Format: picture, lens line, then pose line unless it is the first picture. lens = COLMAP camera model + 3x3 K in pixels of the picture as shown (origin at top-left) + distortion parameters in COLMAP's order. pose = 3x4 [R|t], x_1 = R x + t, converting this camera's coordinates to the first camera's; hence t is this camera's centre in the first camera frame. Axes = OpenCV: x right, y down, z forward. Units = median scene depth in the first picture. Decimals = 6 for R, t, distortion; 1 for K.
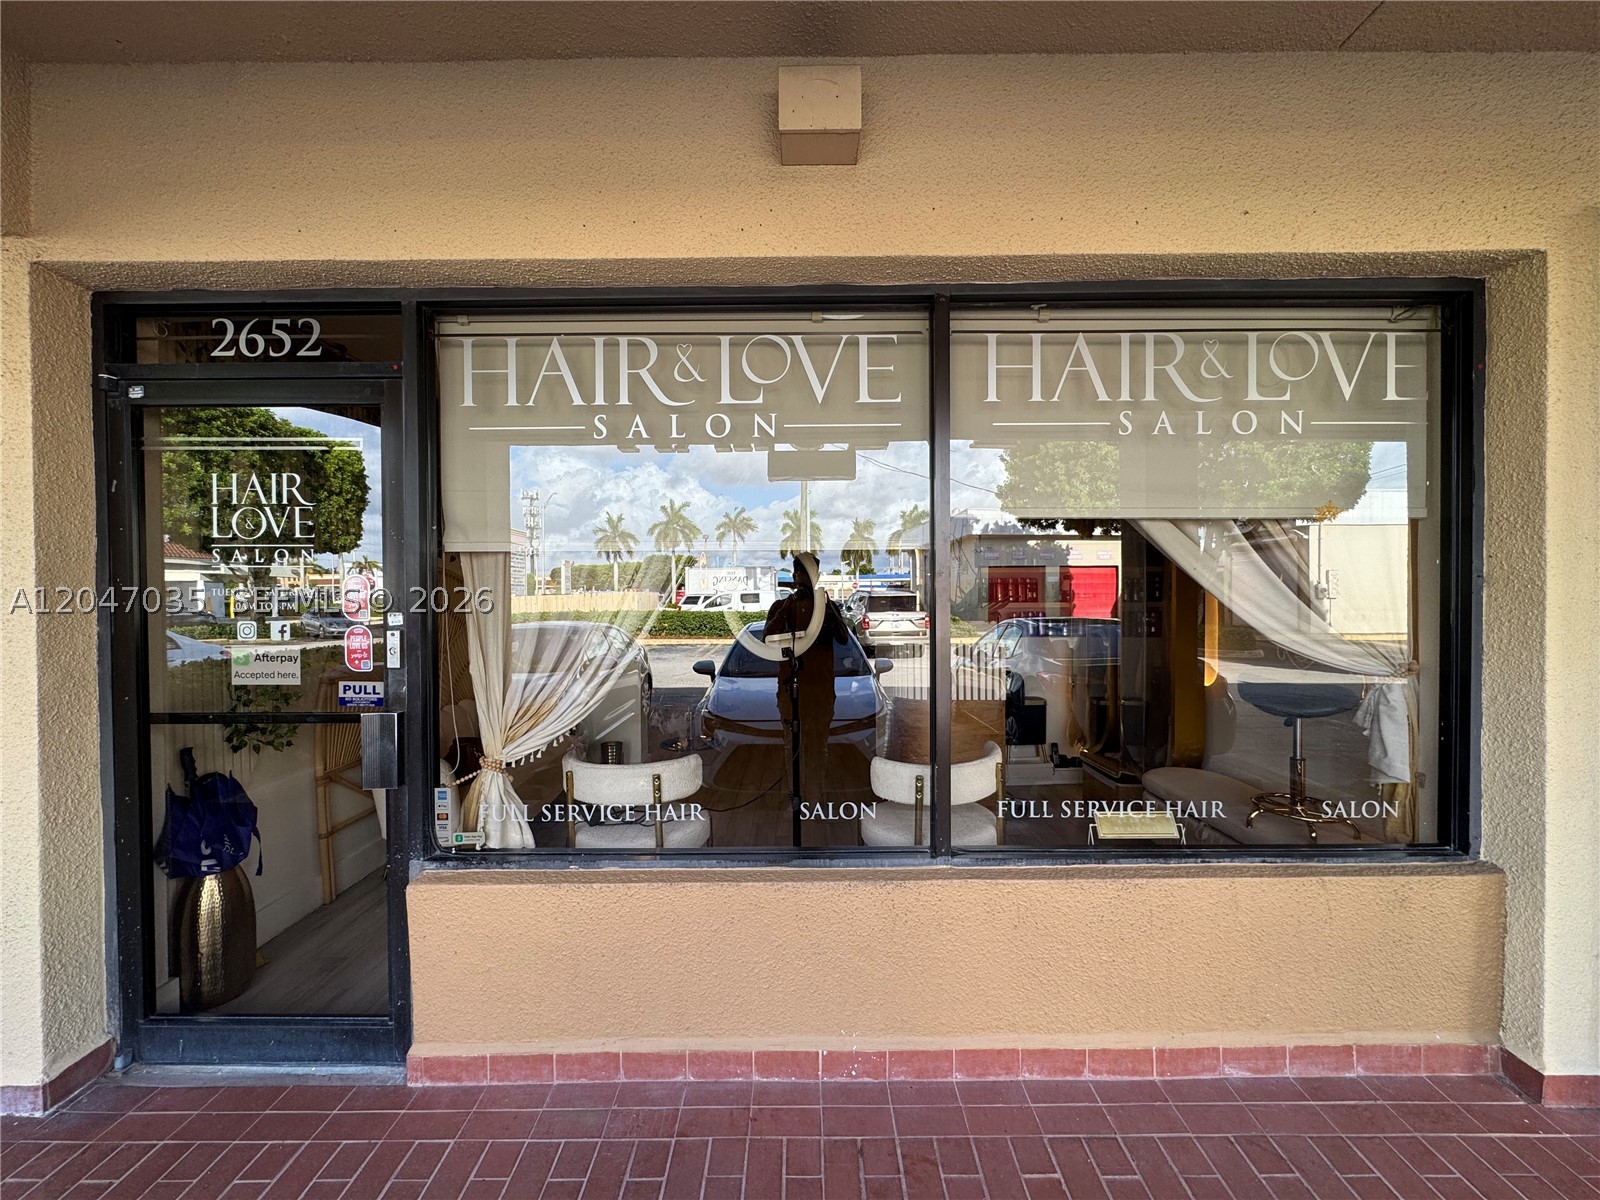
lens RADIAL K [[636.6, 0, 799.3], [0, 636.6, 599.2], [0, 0, 1]] dist [-0.003324, 0.000021]
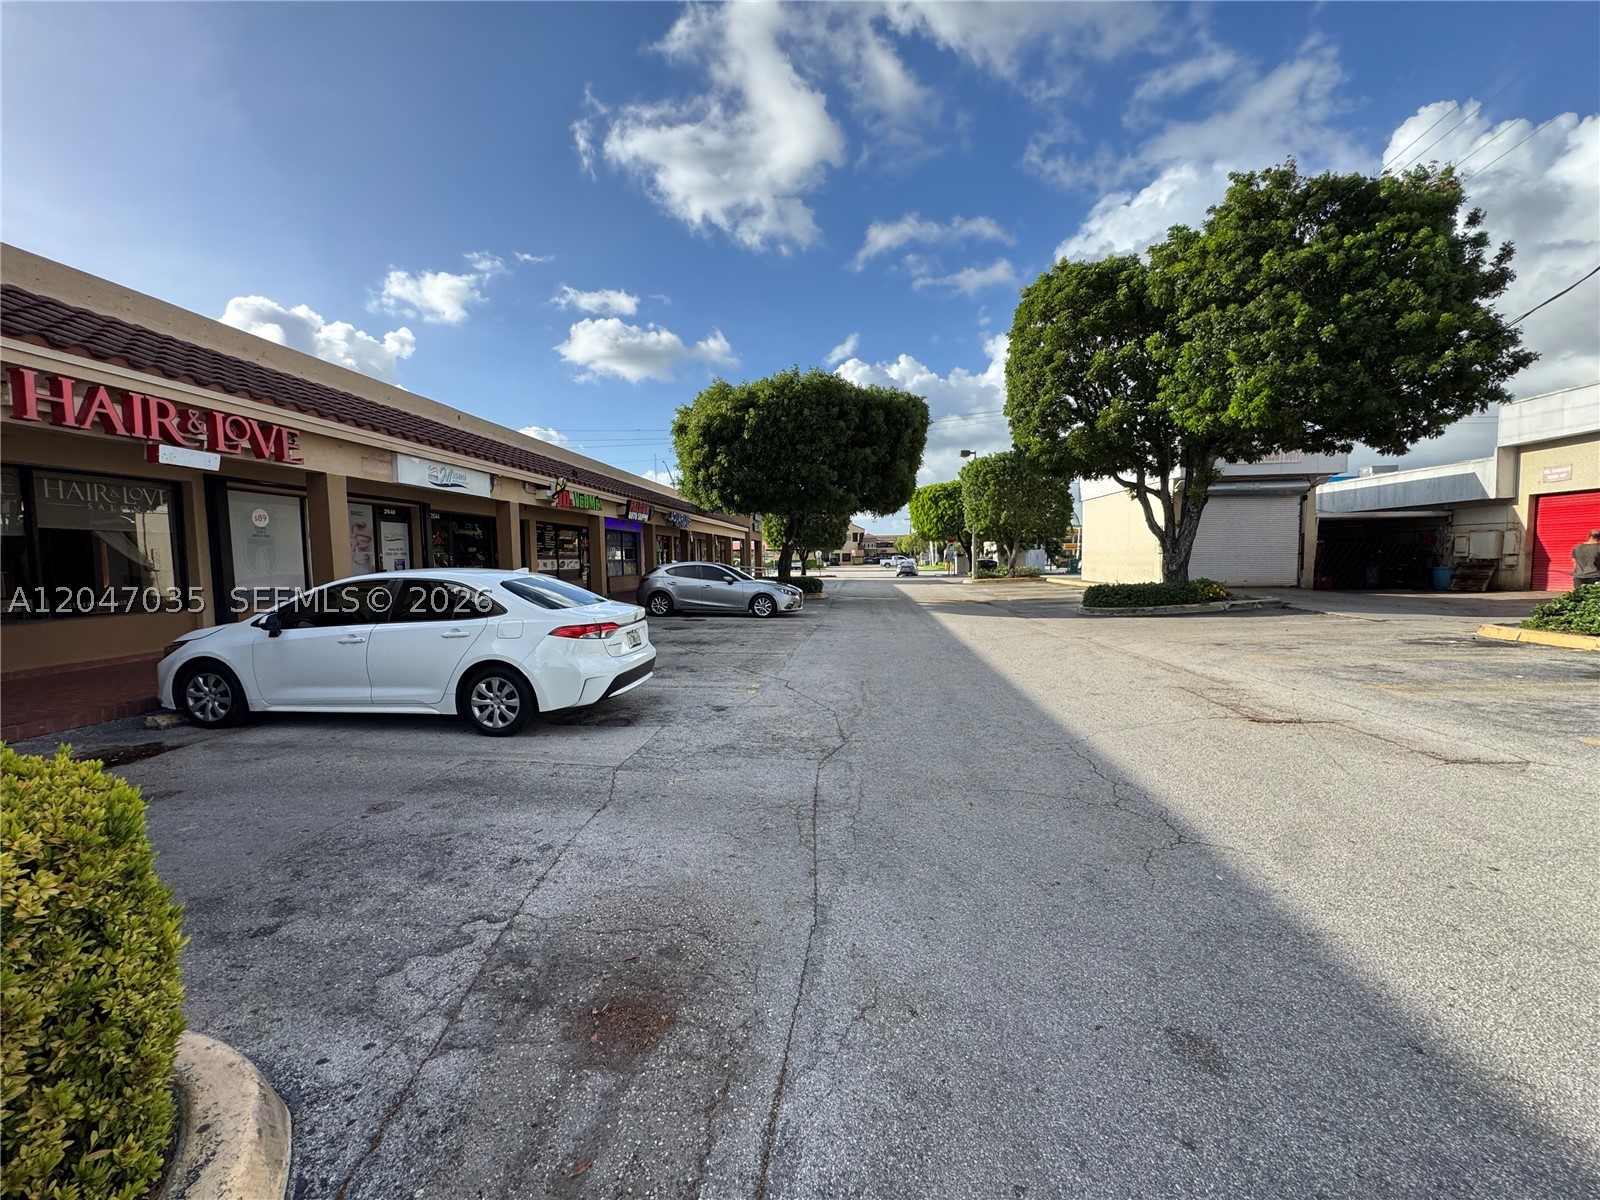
lens RADIAL K [[638.5, 0, 799.2], [0, 638.5, 596.9], [0, 0, 1]] dist [-0.001616, 0.000159]
pose [[0.093323, -0.058600, 0.993910, -2.996226], [0.022984, 0.998127, 0.056691, 0.159976], [-0.995371, 0.017554, 0.094495, -3.701530]]
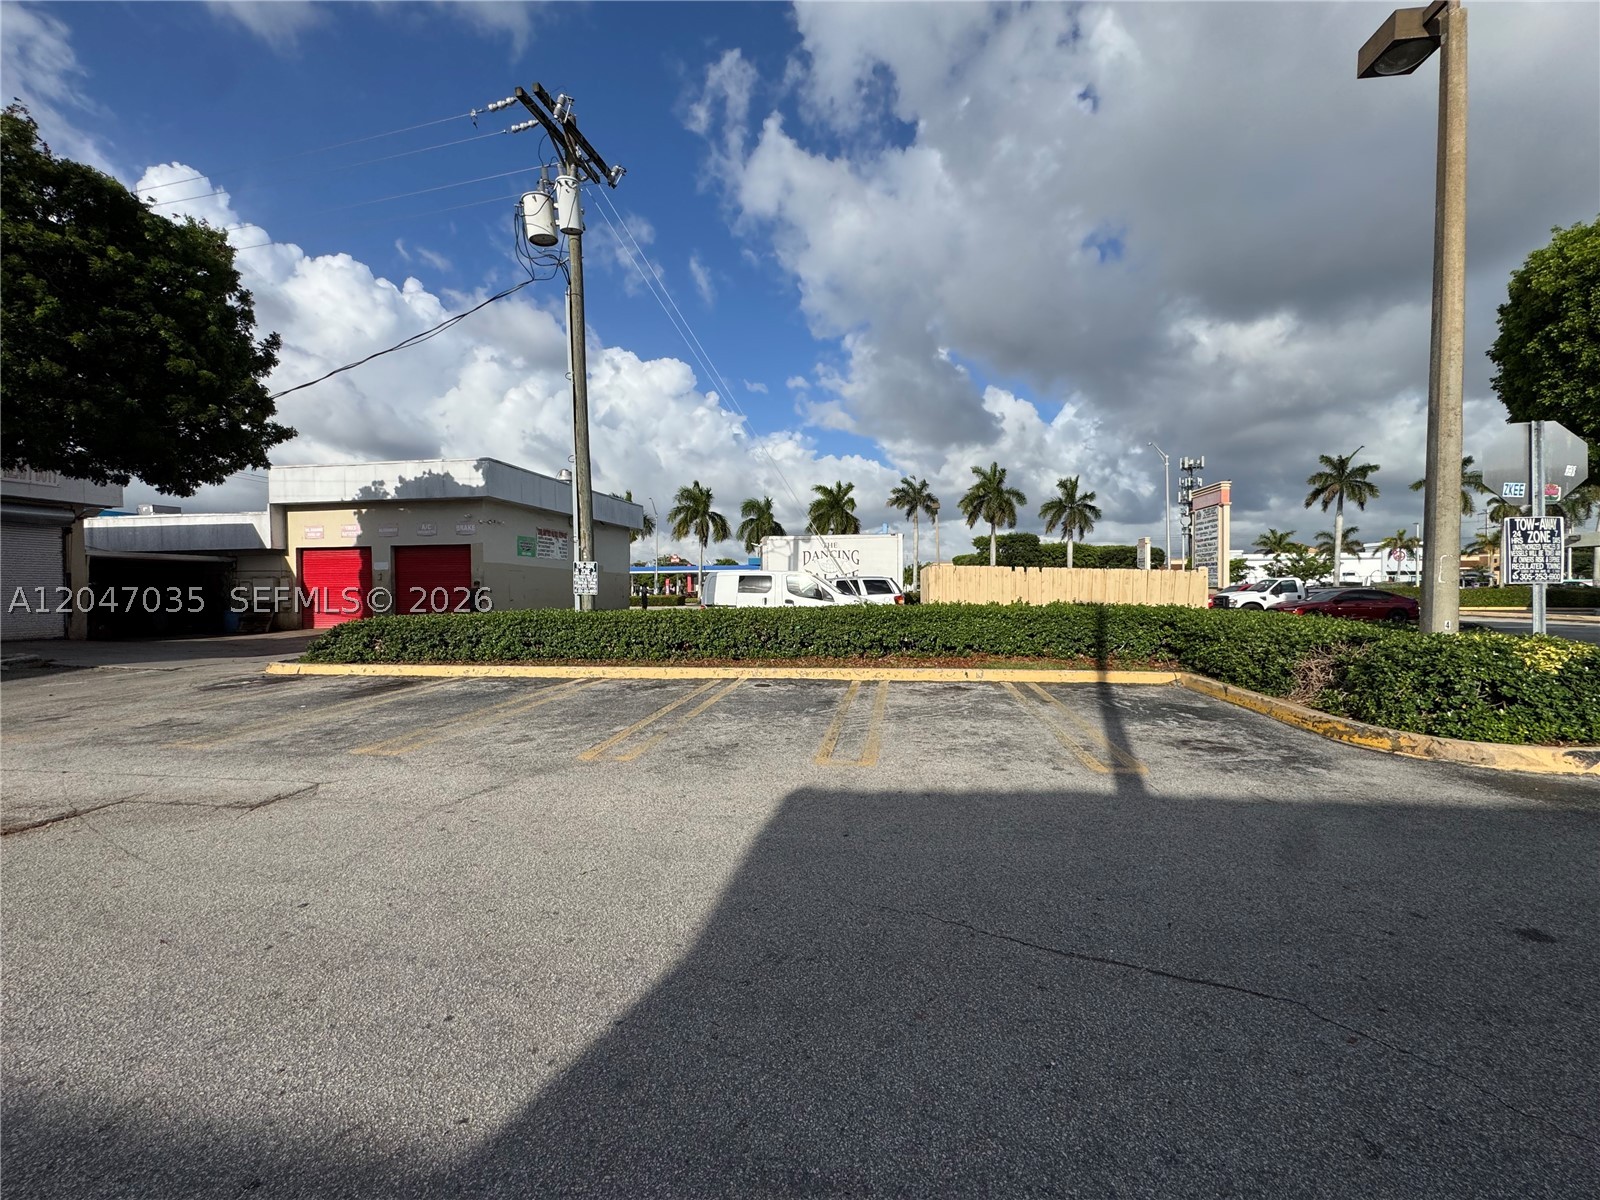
lens RADIAL K [[638.5, 0, 799.2], [0, 638.5, 596.9], [0, 0, 1]] dist [-0.001616, 0.000159]
pose [[-0.989384, 0.008963, 0.145049, -2.810352], [0.012198, 0.999696, 0.021431, 0.155953], [-0.144813, 0.022973, -0.989192, -3.837984]]
